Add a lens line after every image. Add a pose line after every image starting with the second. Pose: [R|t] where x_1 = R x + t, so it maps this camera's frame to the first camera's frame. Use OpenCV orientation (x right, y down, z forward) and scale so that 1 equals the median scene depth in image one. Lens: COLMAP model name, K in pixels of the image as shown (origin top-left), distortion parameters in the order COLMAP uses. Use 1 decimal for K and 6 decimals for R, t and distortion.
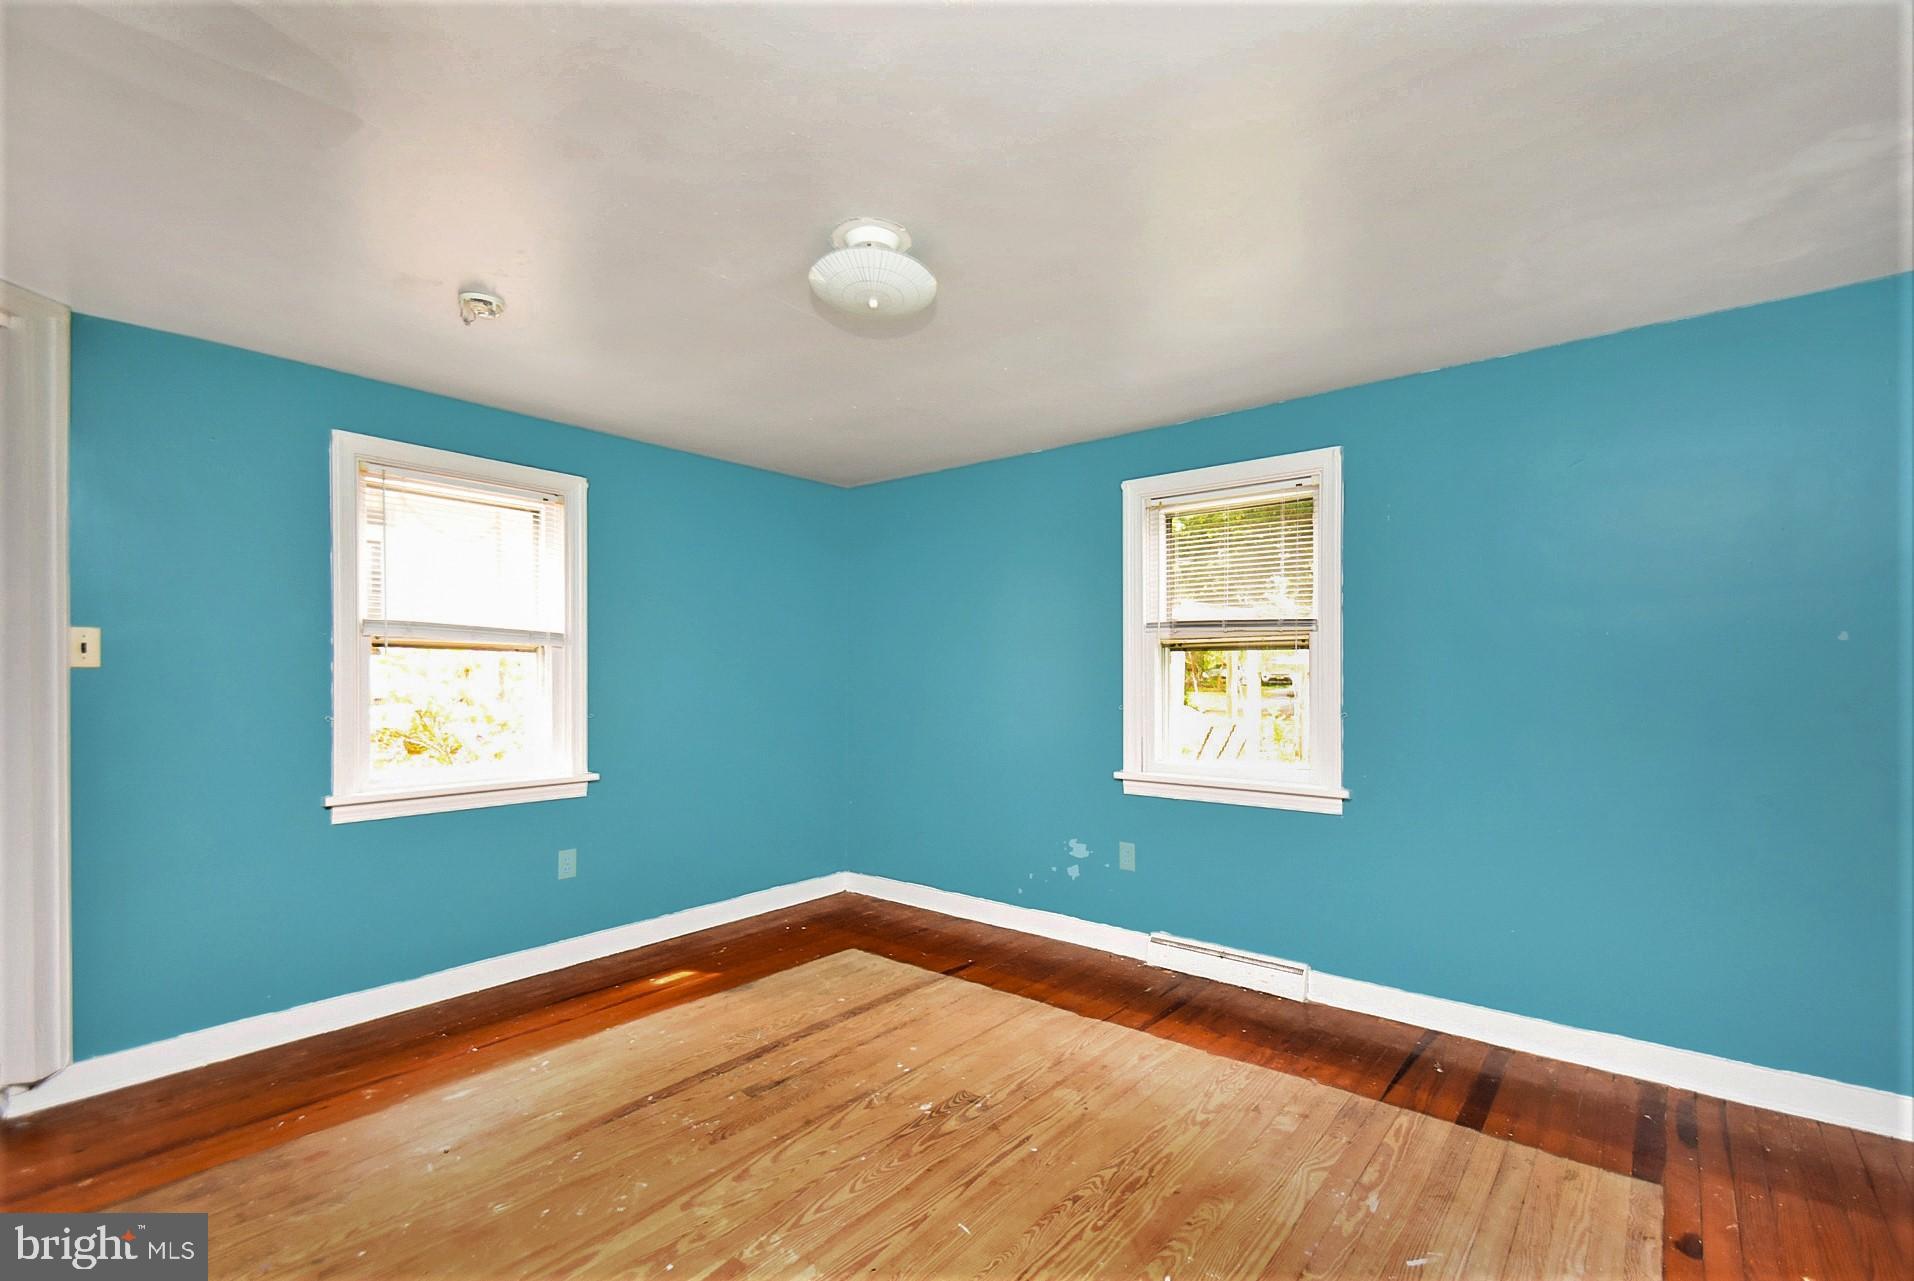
lens RADIAL K [[852.5, 0, 965.2], [0, 852.5, 673.4], [0, 0, 1]] dist [0.001818, -0.000200]
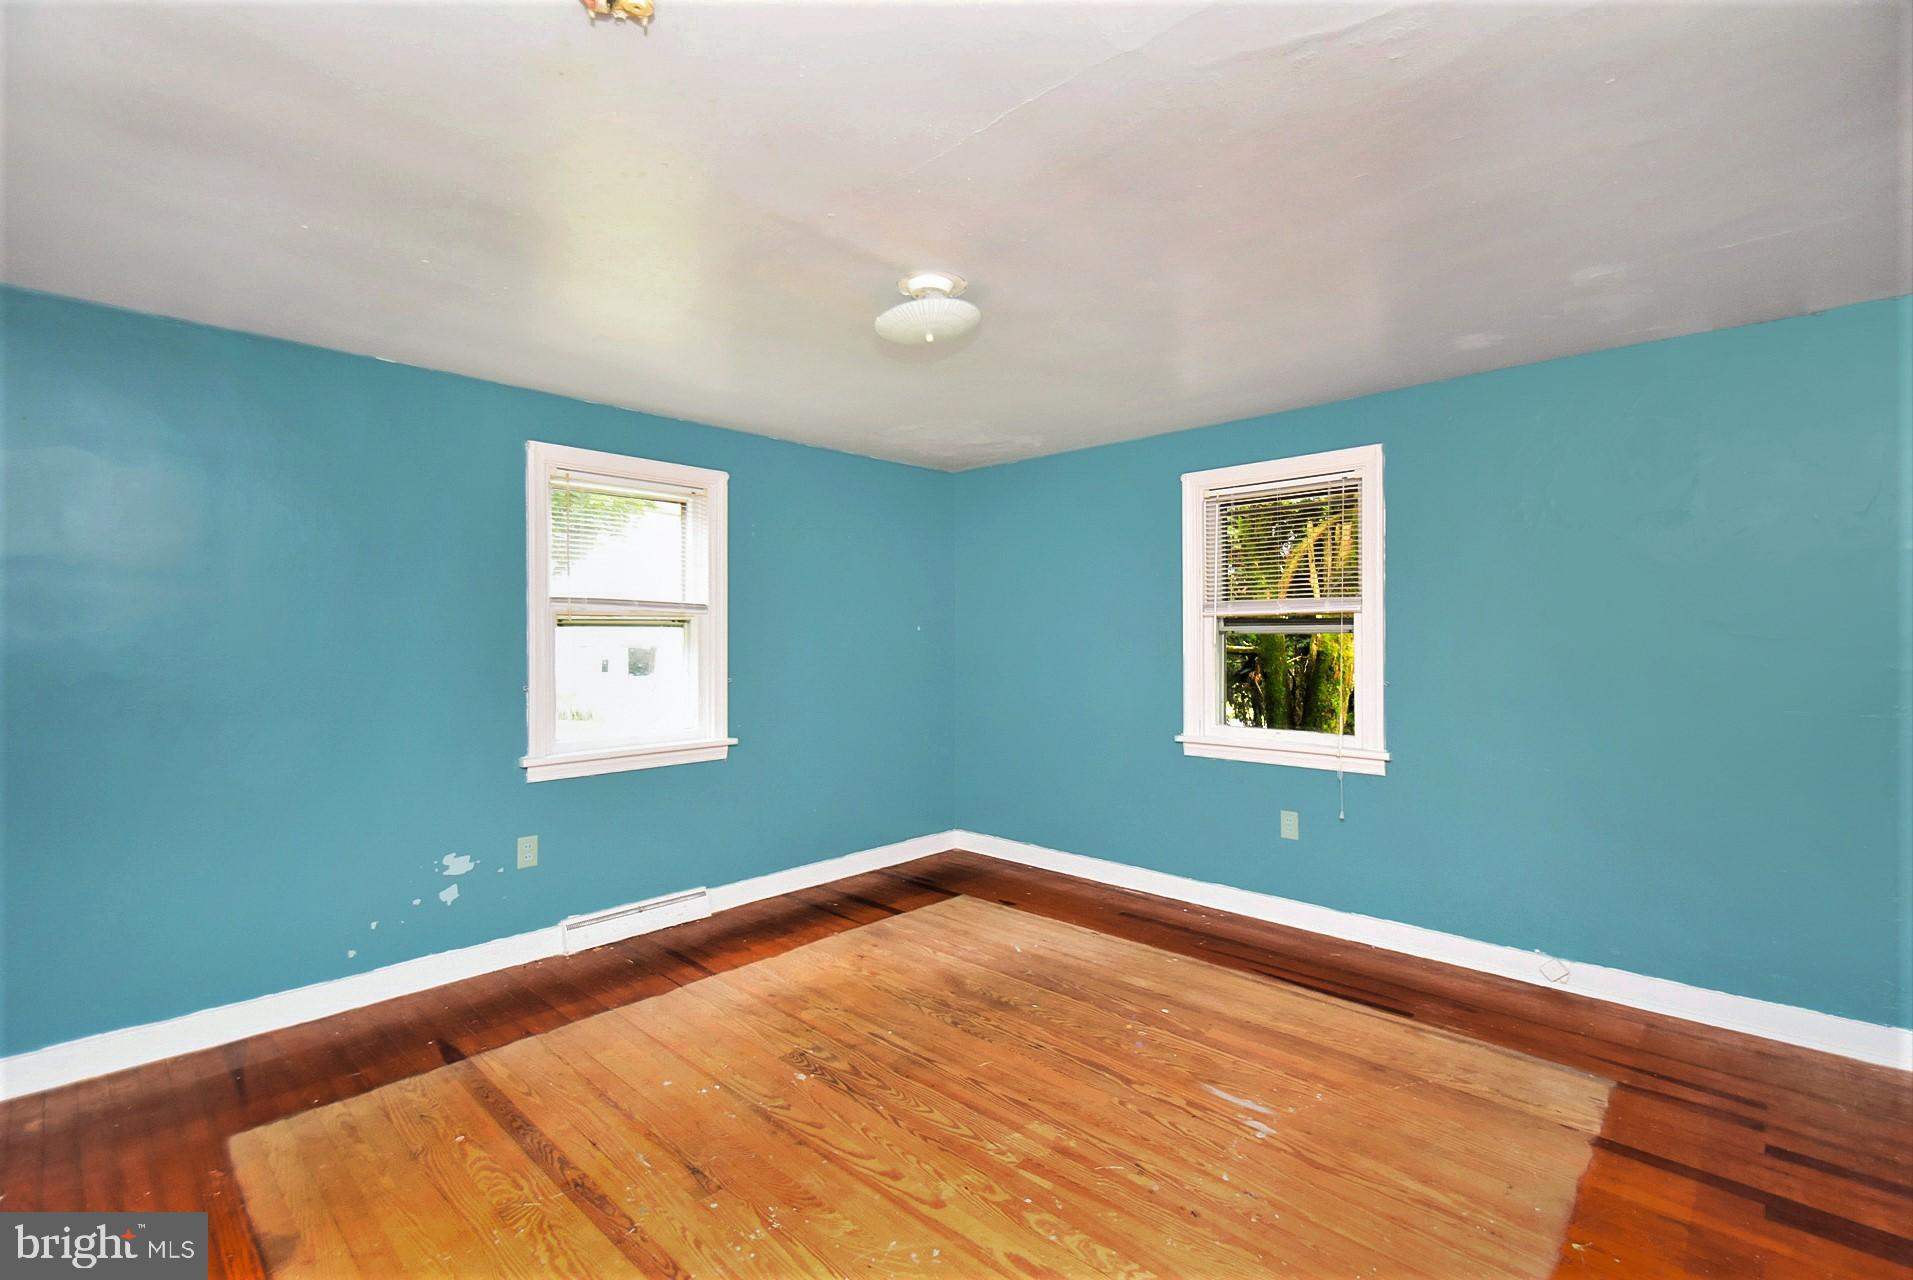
lens RADIAL K [[852.1, 0, 964.7], [0, 852.1, 672.9], [0, 0, 1]] dist [0.001818, -0.000200]
pose [[0.067916, -0.047759, 0.996547, -0.868538], [0.002725, 0.998859, 0.047684, -0.021911], [-0.997687, -0.000523, 0.067969, 0.617199]]
